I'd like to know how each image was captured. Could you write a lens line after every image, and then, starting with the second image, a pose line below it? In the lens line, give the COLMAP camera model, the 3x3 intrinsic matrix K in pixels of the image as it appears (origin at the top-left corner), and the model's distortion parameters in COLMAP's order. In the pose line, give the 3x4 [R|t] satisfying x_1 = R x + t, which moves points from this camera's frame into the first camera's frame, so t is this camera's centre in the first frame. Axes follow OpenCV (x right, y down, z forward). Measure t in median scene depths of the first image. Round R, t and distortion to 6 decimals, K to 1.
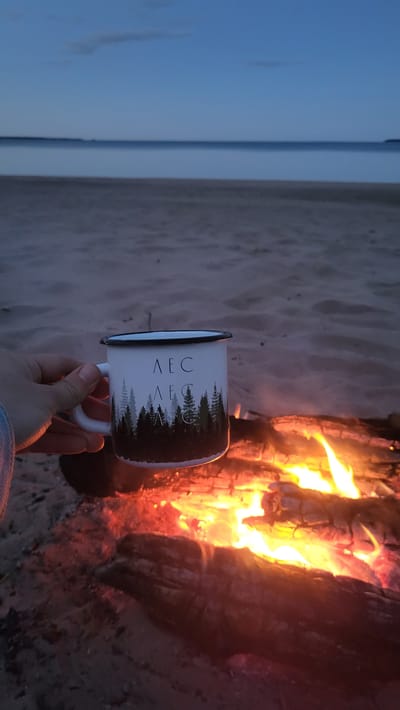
lens RADIAL K [[548.2, 0, 204.1], [0, 548.2, 354.9], [0, 0, 1]] dist [0.032441, -0.020518]
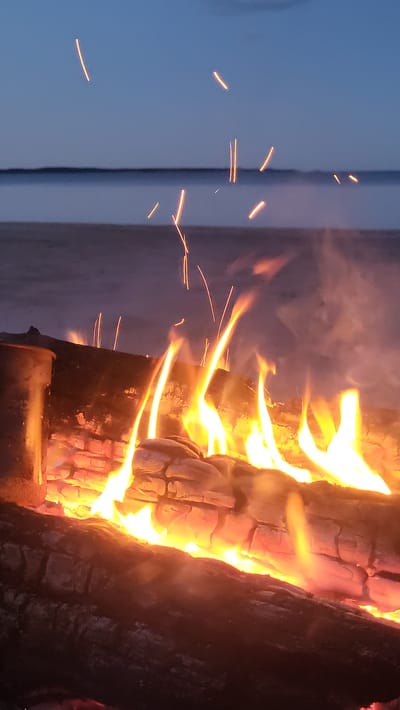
lens RADIAL K [[1078.1, 0, 188.9], [0, 1078.1, 335.5], [0, 0, 1]] dist [0.031368, 0.000000]
pose [[0.953081, 0.026406, -0.301562, 0.487197], [-0.092094, 0.974262, -0.205748, 0.390930], [0.288368, 0.223867, 0.930982, -0.017787]]
